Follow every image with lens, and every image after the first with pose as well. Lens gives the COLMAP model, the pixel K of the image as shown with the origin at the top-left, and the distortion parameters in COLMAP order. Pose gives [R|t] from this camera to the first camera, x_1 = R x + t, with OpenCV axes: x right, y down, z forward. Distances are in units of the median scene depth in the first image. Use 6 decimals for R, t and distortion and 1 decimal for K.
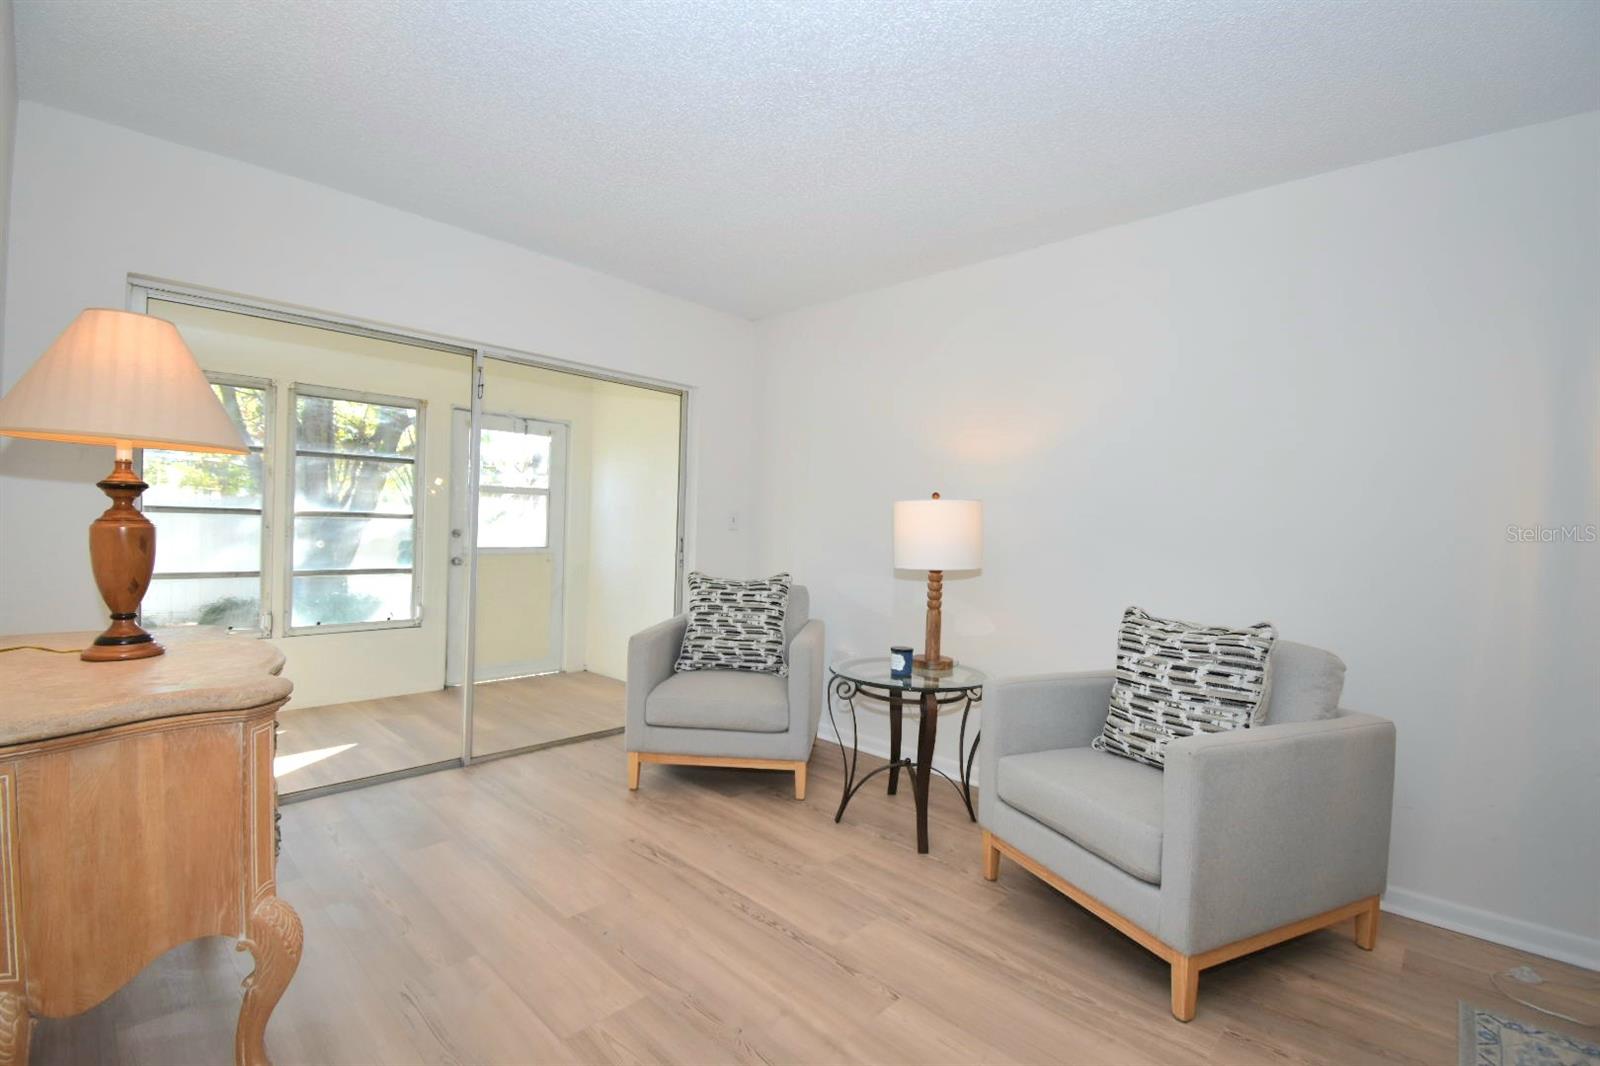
lens RADIAL K [[703.6, 0, 806.3], [0, 703.6, 530.3], [0, 0, 1]] dist [0.021054, -0.025320]
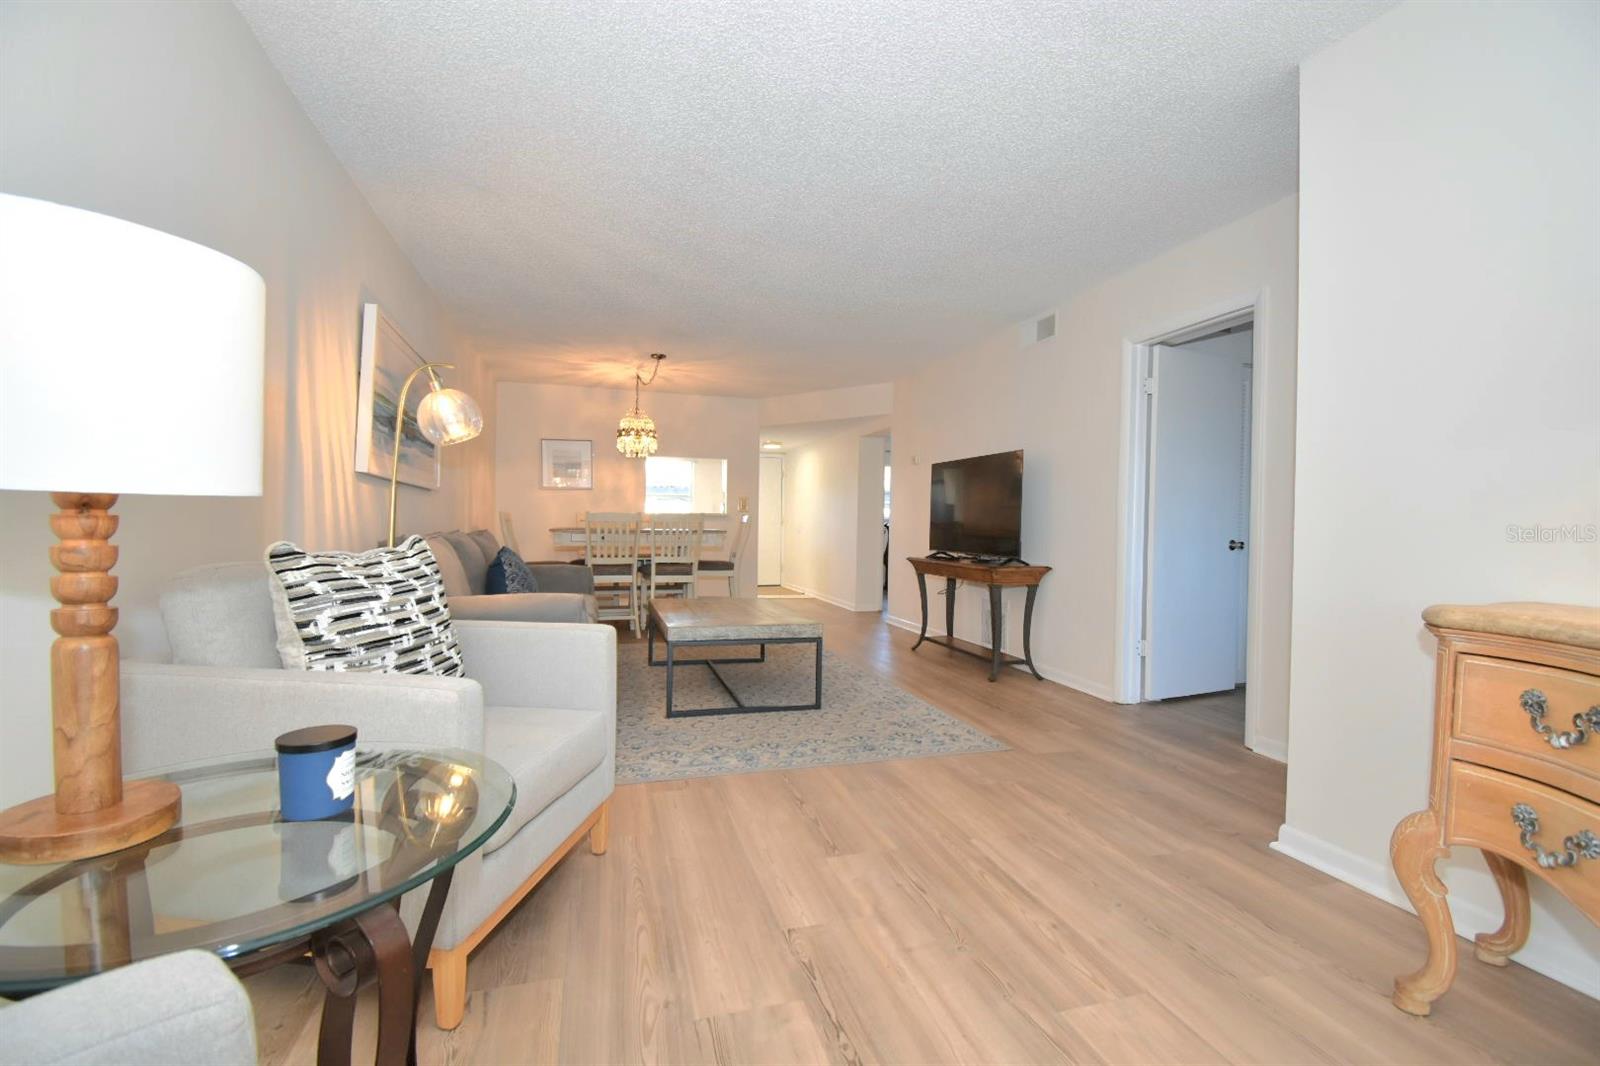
lens RADIAL K [[703.6, 0, 806.3], [0, 703.6, 530.3], [0, 0, 1]] dist [0.021054, -0.025320]
pose [[-0.866353, -0.052069, 0.496711, -0.275301], [-0.041725, 0.998620, 0.031907, 0.063296], [-0.497687, 0.006917, -0.867329, 1.454649]]
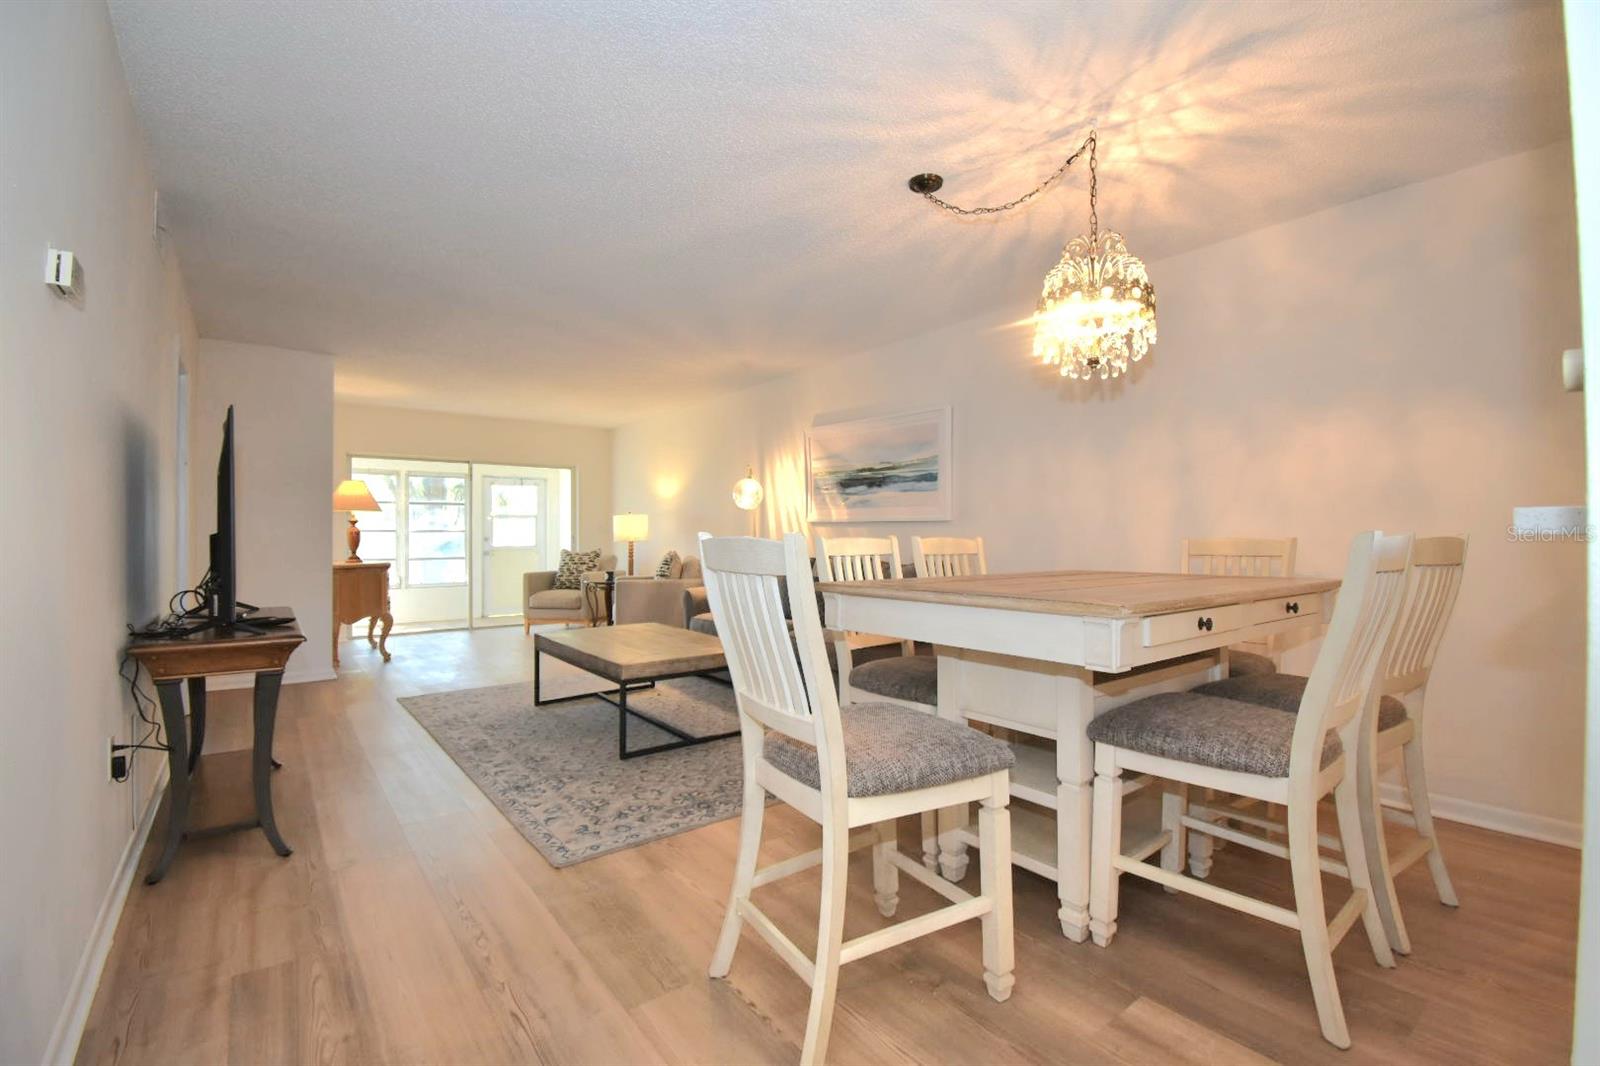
lens RADIAL K [[703.6, 0, 806.3], [0, 703.6, 530.3], [0, 0, 1]] dist [0.021054, -0.025320]
pose [[0.987657, -0.036296, -0.152372, 1.579036], [0.033510, 0.999222, -0.020813, 0.114990], [0.153009, 0.015450, 0.988104, -1.862565]]
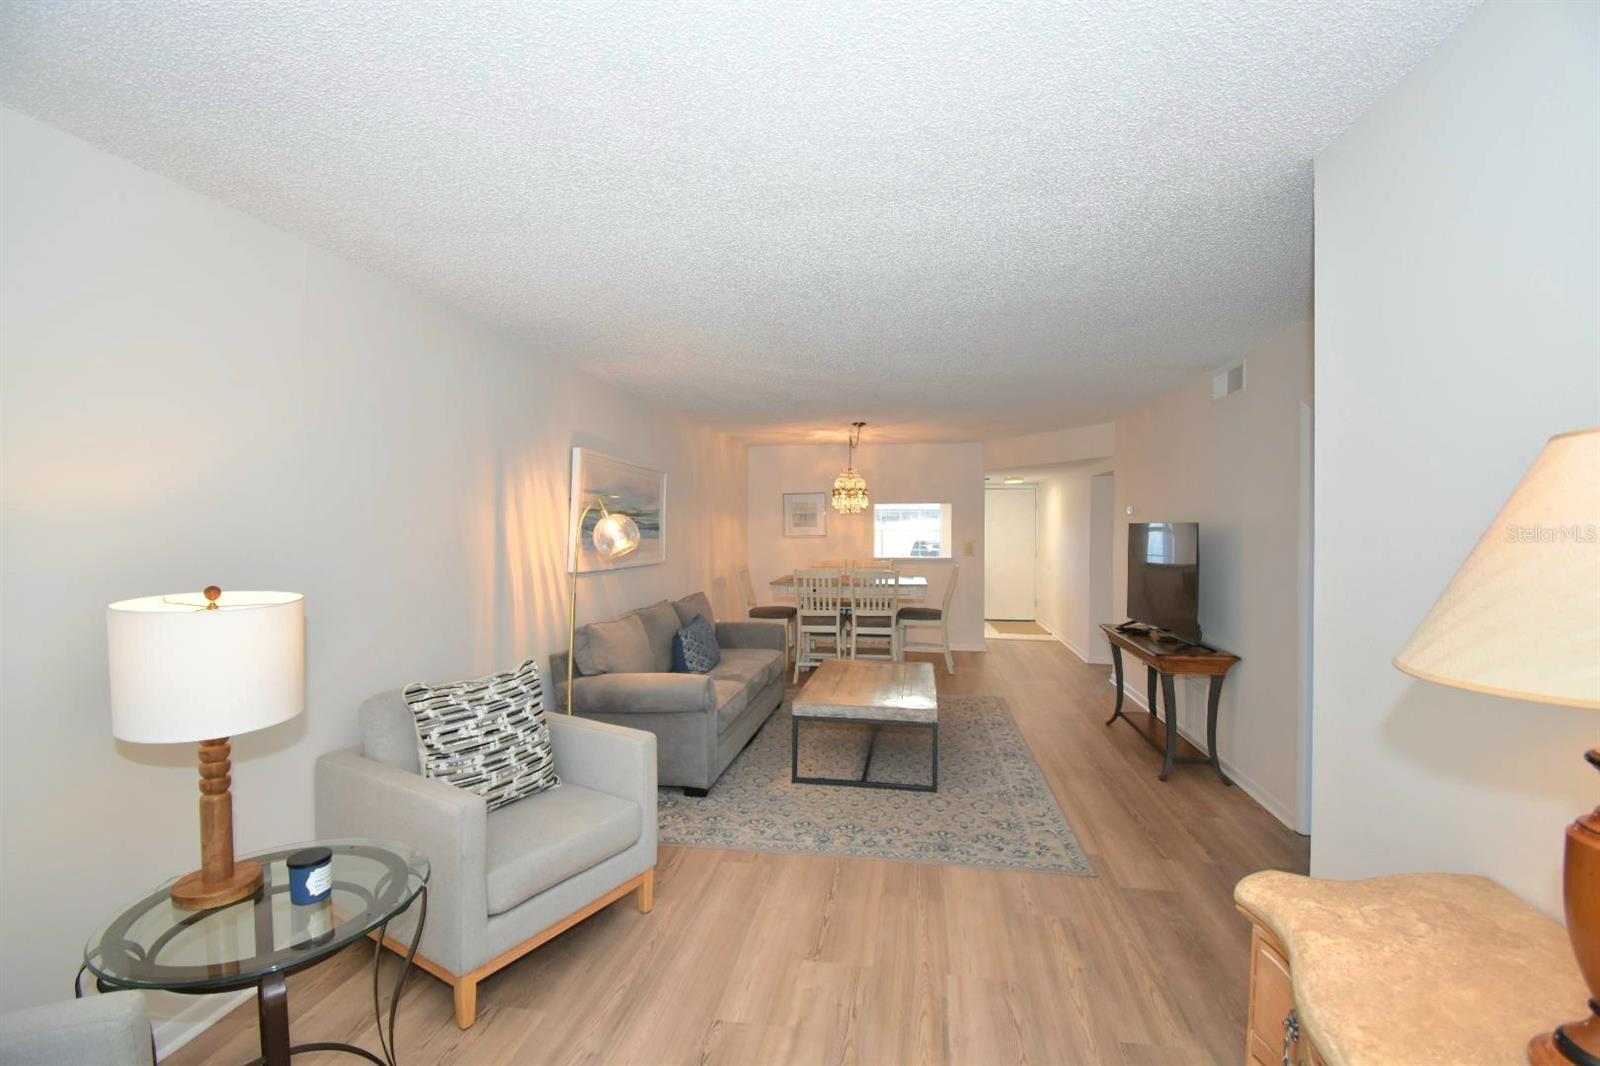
lens RADIAL K [[703.6, 0, 806.3], [0, 703.6, 530.3], [0, 0, 1]] dist [0.021054, -0.025320]
pose [[-0.565839, -0.041349, 0.823478, -0.715141], [-0.014494, 0.999086, 0.040207, -0.169025], [-0.824388, 0.010815, -0.565921, 1.226037]]
